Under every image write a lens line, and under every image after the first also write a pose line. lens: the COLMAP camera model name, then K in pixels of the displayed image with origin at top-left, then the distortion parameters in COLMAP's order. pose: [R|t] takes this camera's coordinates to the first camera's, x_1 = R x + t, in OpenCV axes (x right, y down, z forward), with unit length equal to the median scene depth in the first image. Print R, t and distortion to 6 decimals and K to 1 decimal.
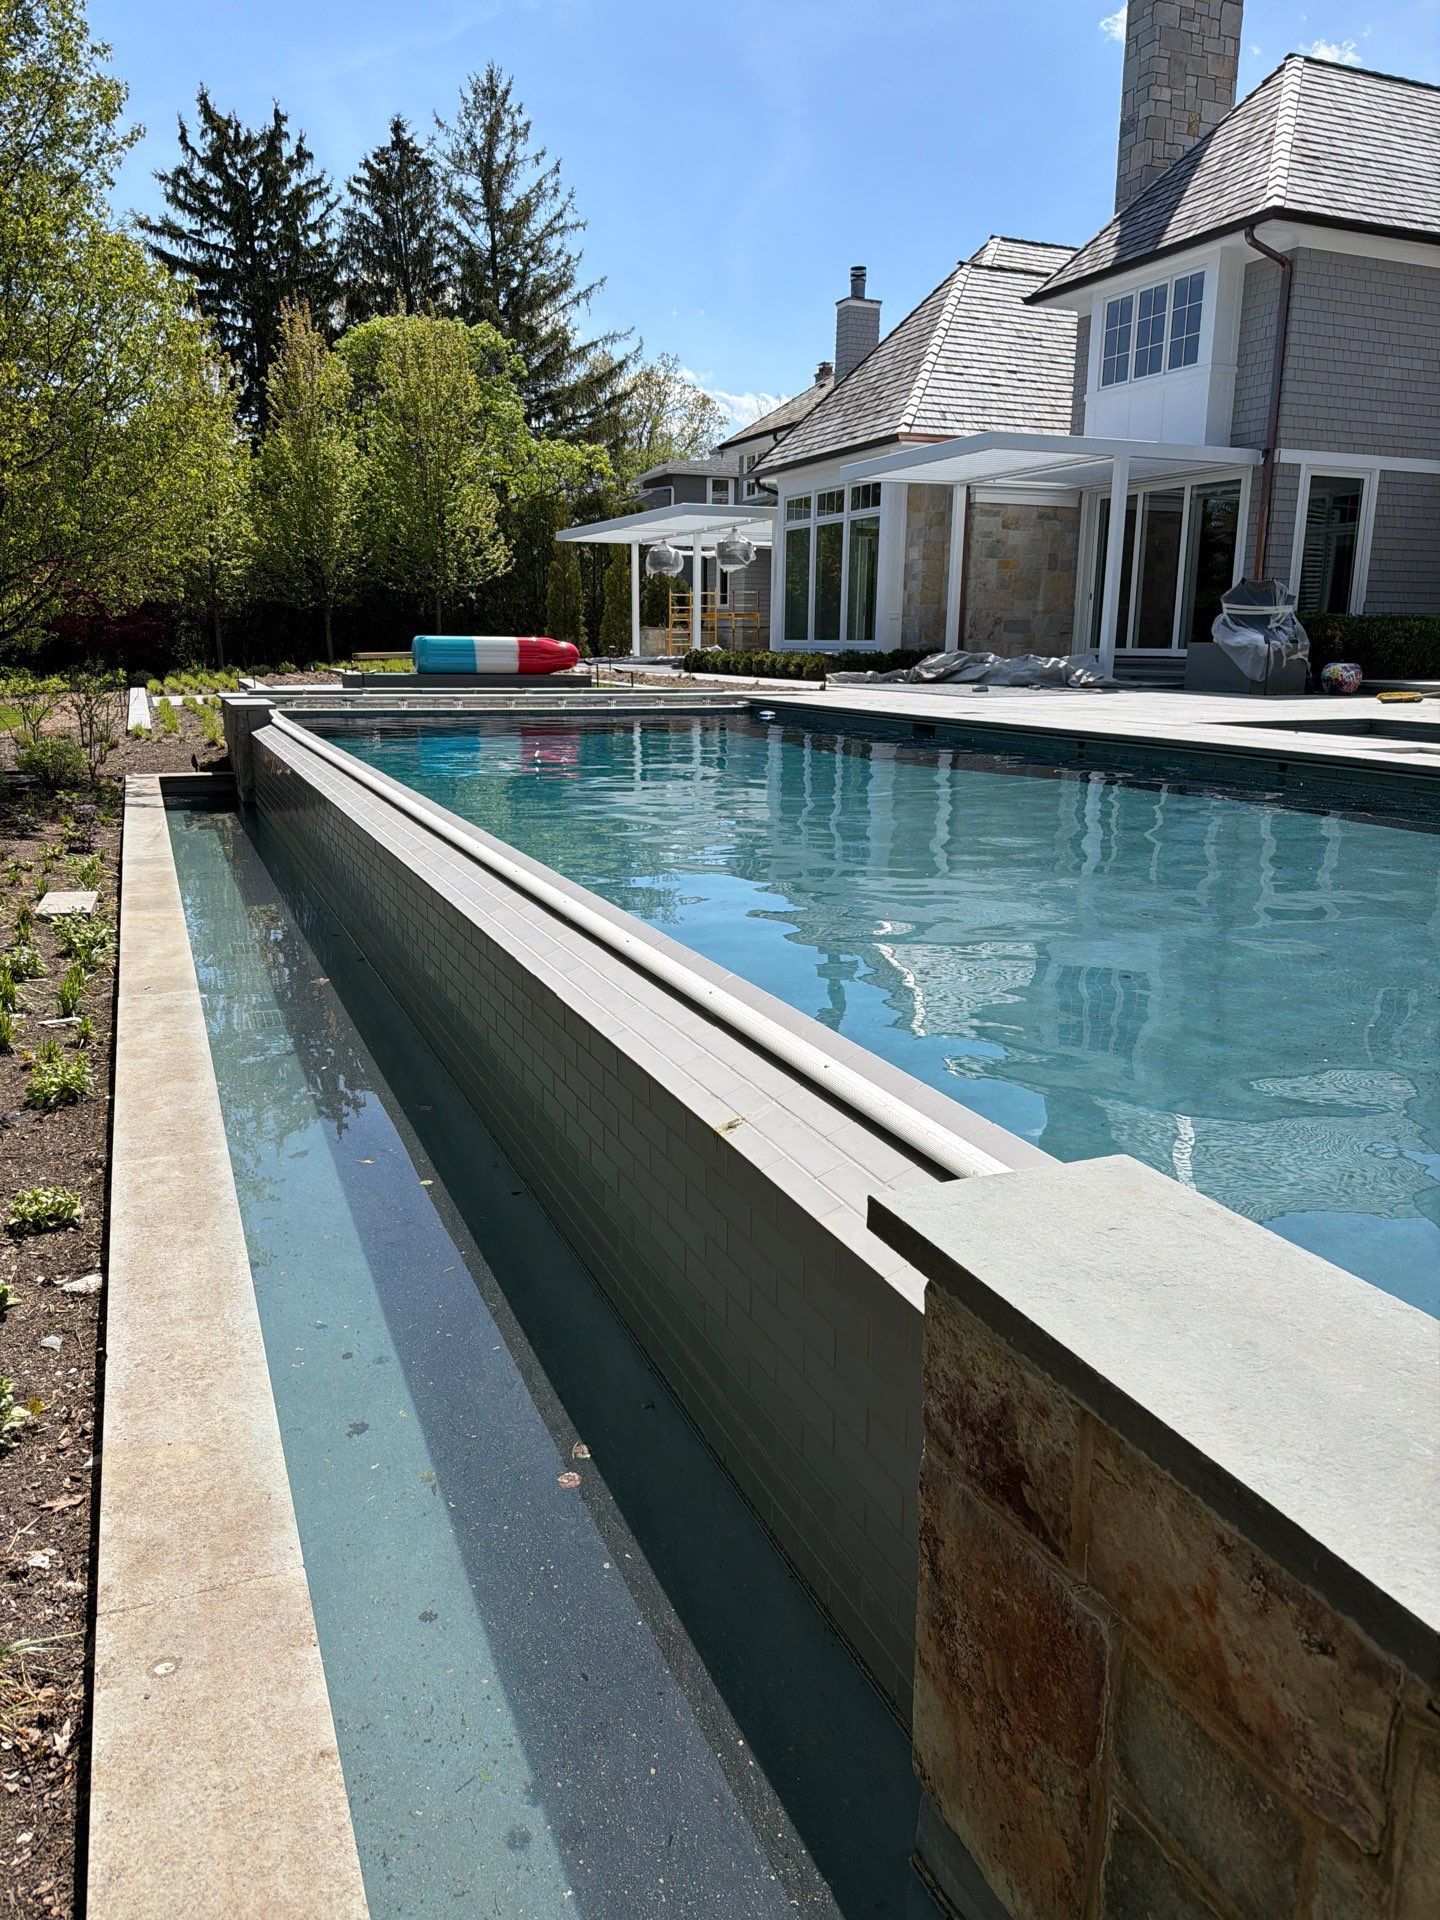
lens RADIAL K [[1407.5, 0, 720.0], [0, 1407.5, 960.0], [0, 0, 1]] dist [0.010233, -0.007404]
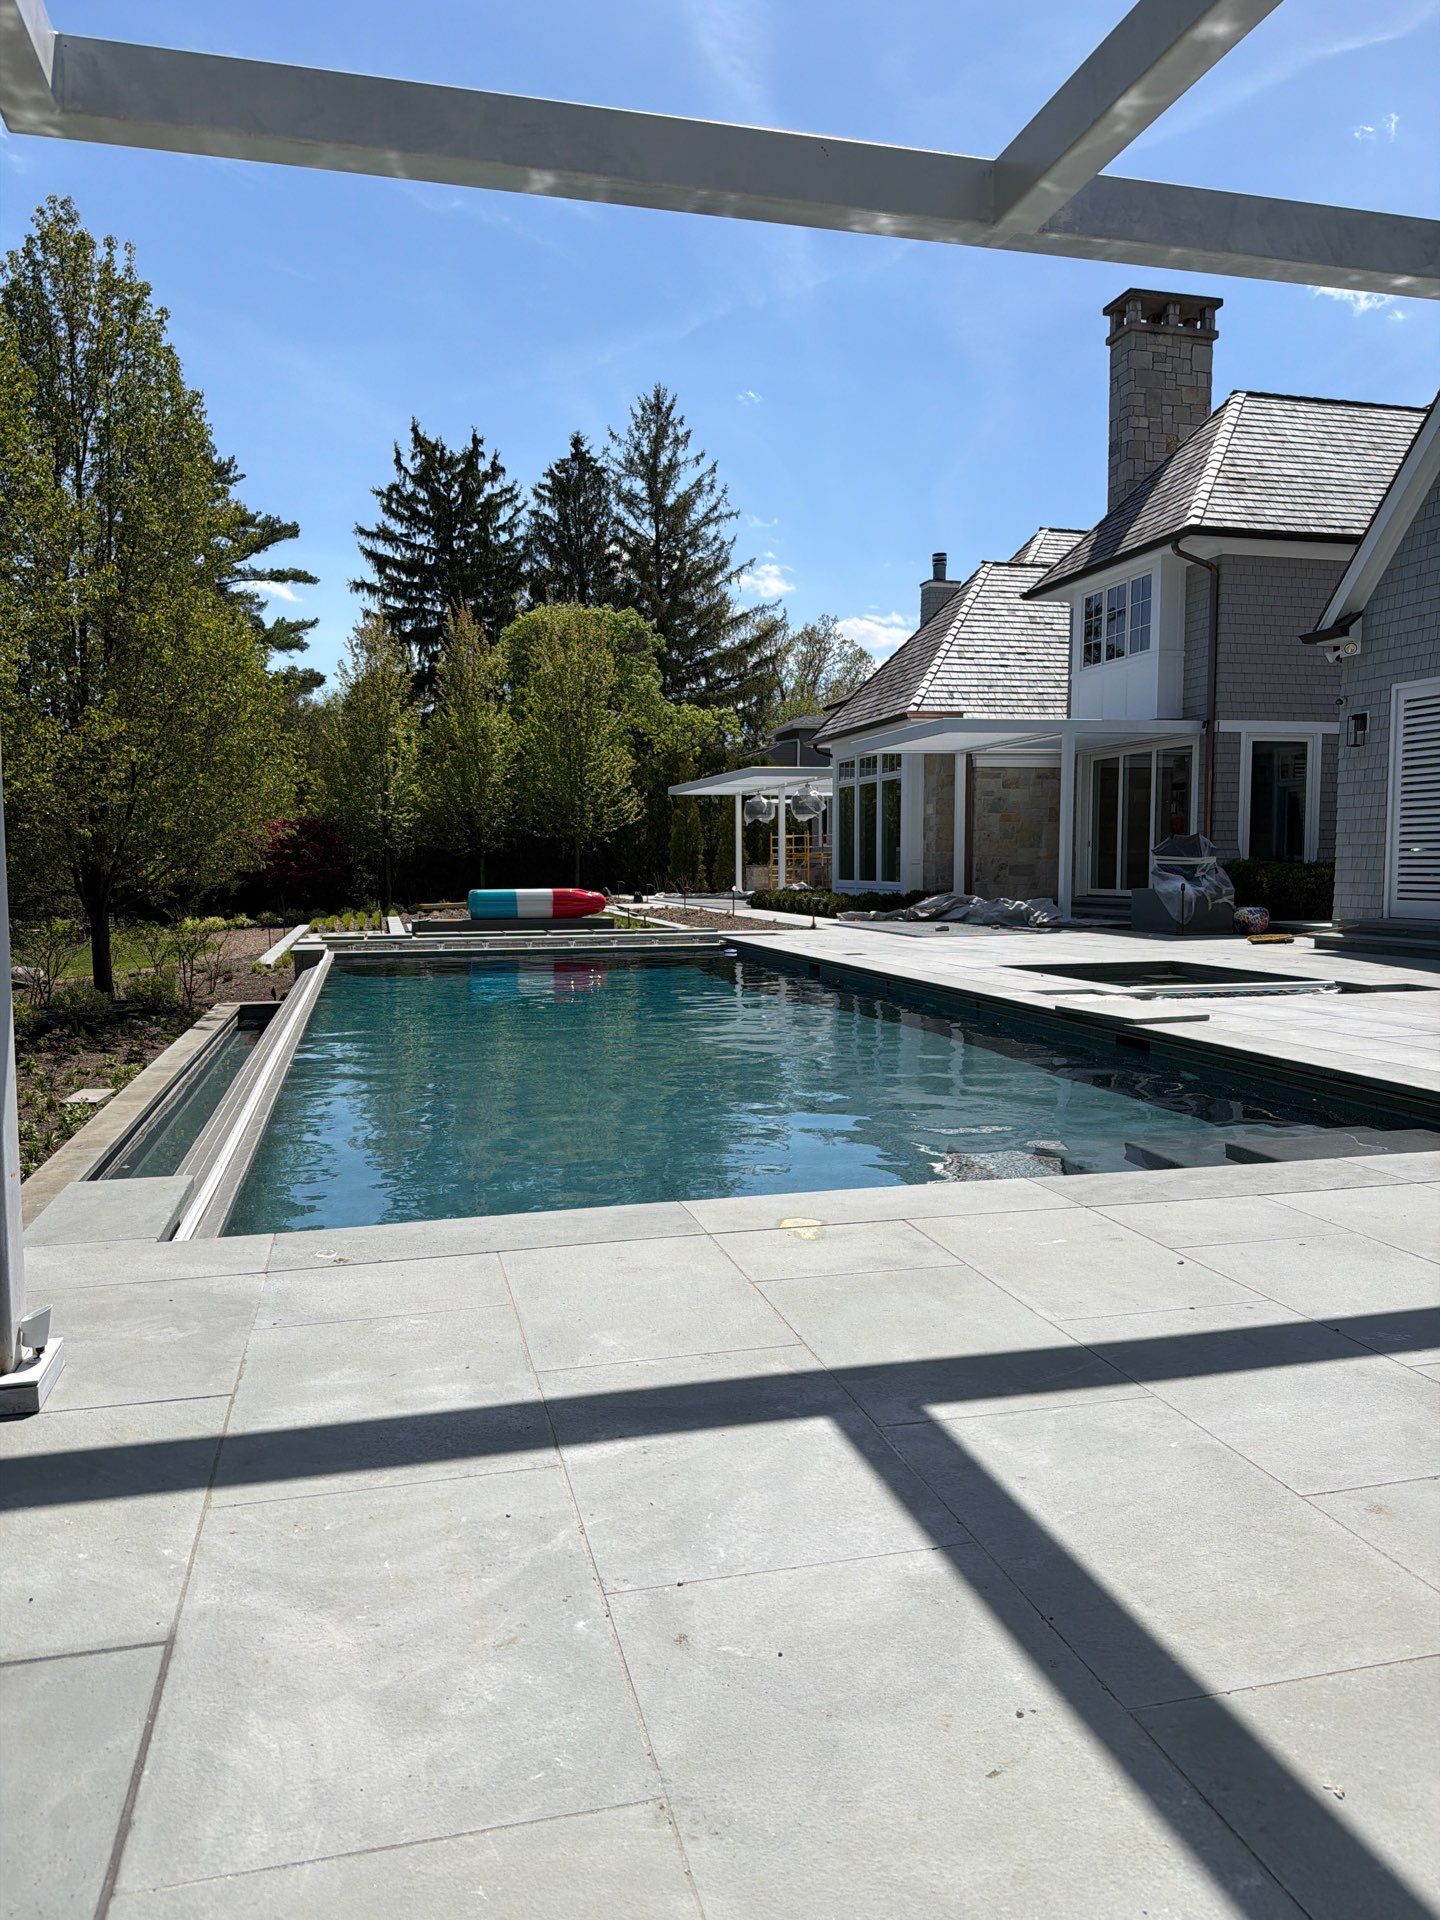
lens RADIAL K [[1388.2, 0, 732.9], [0, 1388.2, 966.5], [0, 0, 1]] dist [0.217816, -0.445673]
pose [[0.989178, -0.000247, -0.146720, 0.147645], [-0.021324, 0.989138, -0.145434, 0.009091], [0.145163, 0.146989, 0.978428, -0.128533]]
